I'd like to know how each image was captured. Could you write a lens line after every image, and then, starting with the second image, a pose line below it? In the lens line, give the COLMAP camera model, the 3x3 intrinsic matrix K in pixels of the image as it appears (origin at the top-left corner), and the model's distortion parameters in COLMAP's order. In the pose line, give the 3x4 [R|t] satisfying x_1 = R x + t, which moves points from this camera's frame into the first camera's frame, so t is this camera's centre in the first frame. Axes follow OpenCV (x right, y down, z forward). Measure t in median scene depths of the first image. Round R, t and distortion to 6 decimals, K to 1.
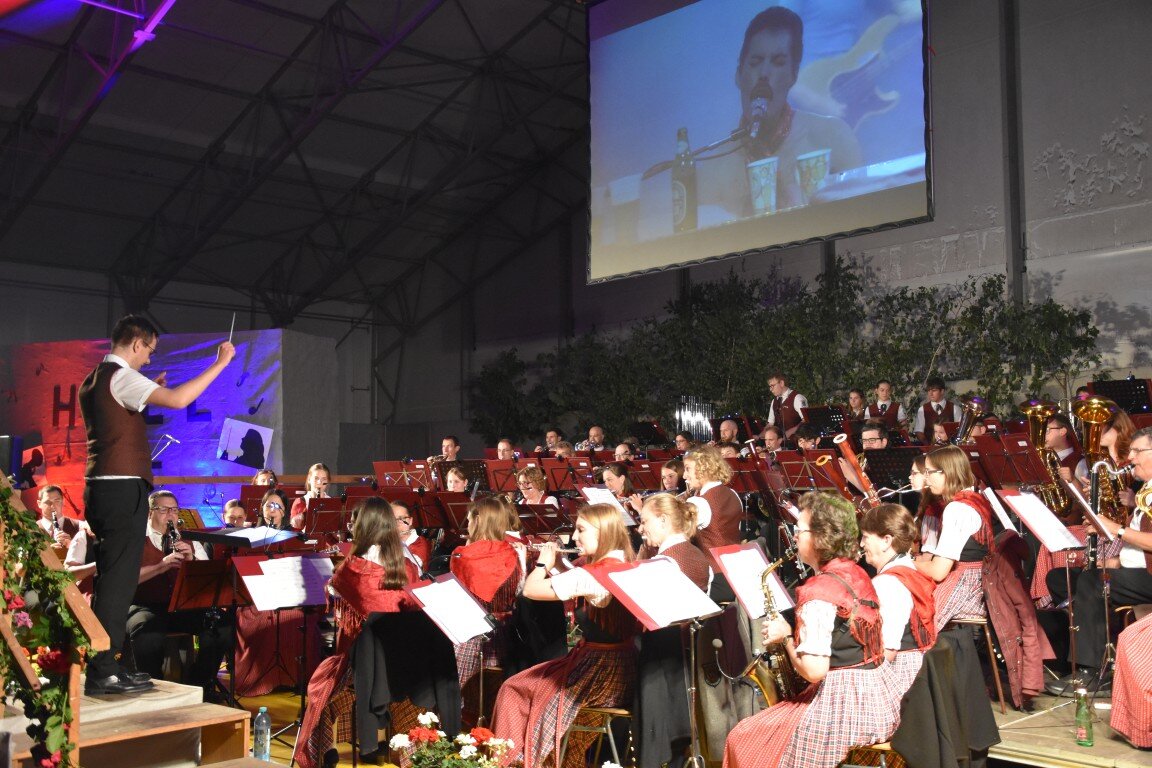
lens RADIAL K [[1230.1, 0, 600.4], [0, 1230.1, 386.3], [0, 0, 1]] dist [-0.005298, 0.335385]
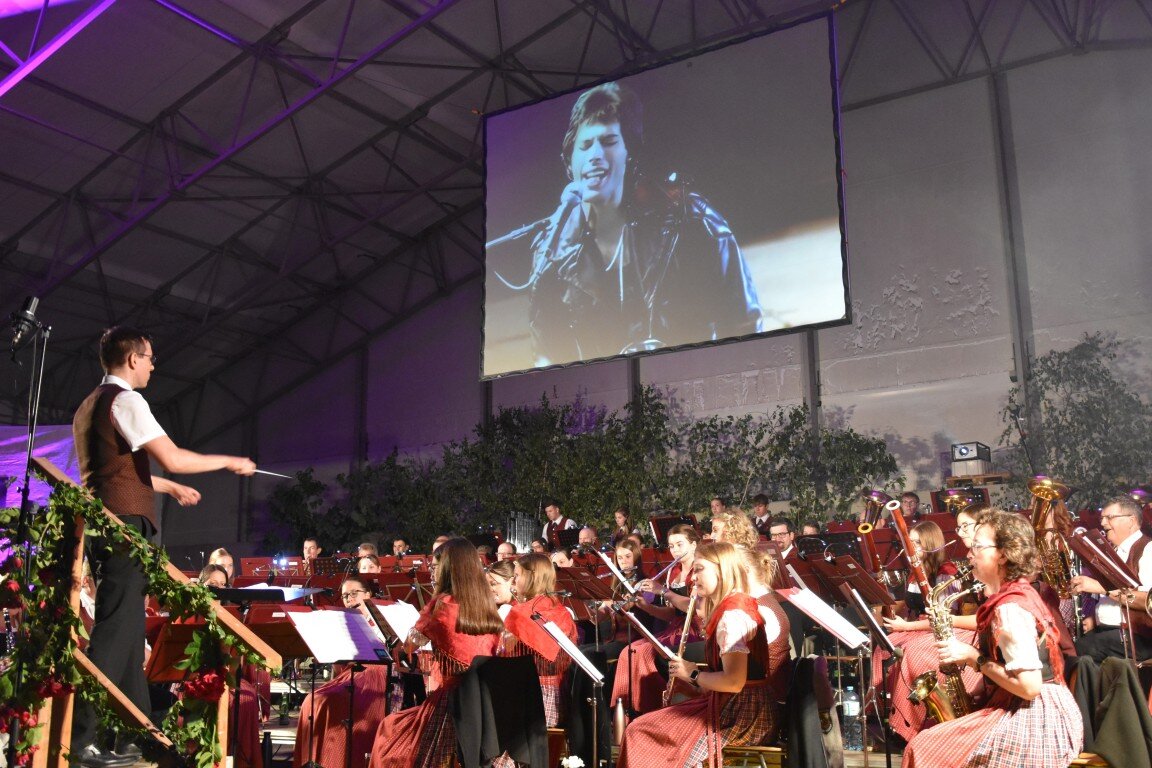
lens RADIAL K [[1186.1, 0, 581.9], [0, 1186.1, 387.2], [0, 0, 1]] dist [-0.049849, 0.236609]
pose [[0.970506, 0.048596, 0.236129, -0.111661], [-0.017428, 0.991052, -0.132333, 0.034099], [-0.240447, 0.124314, 0.962669, 0.033529]]
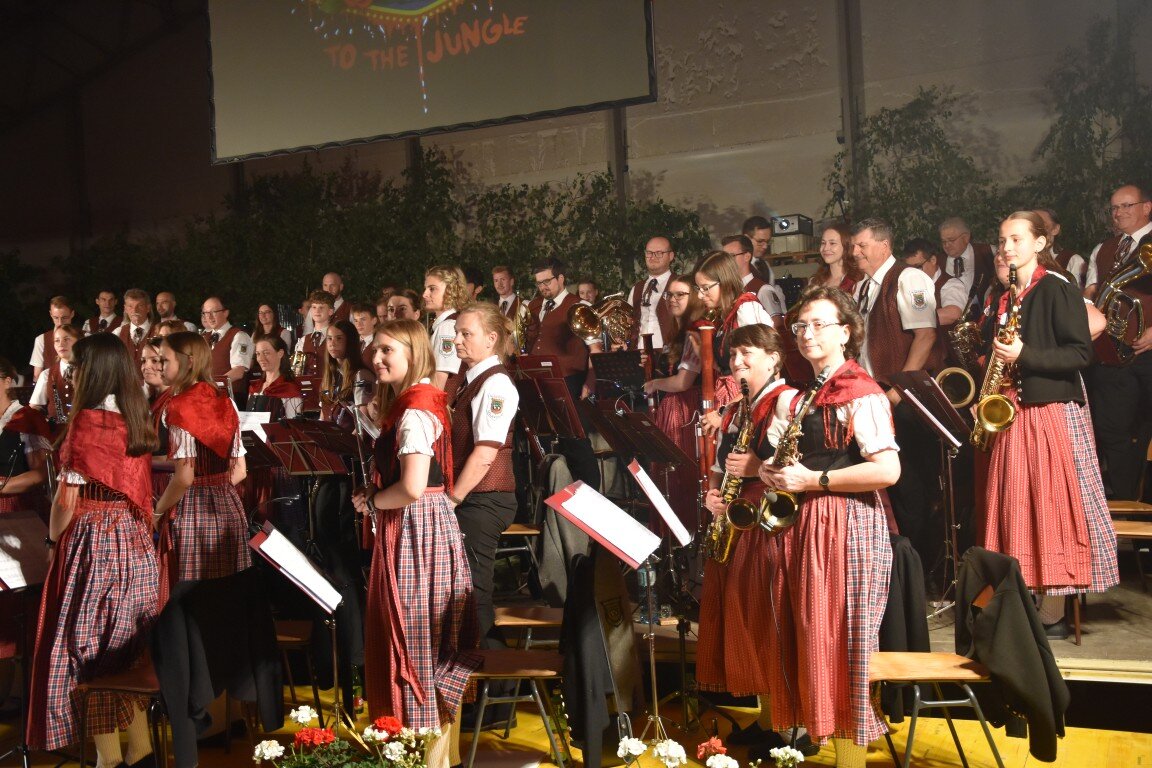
lens RADIAL K [[1314.5, 0, 576.0], [0, 1314.5, 384.0], [0, 0, 1]] dist [0.003521, 0.365113]
pose [[0.923166, -0.034807, 0.382823, -0.090082], [0.010442, 0.997795, 0.065539, 0.005190], [-0.384260, -0.056506, 0.921494, 0.062573]]
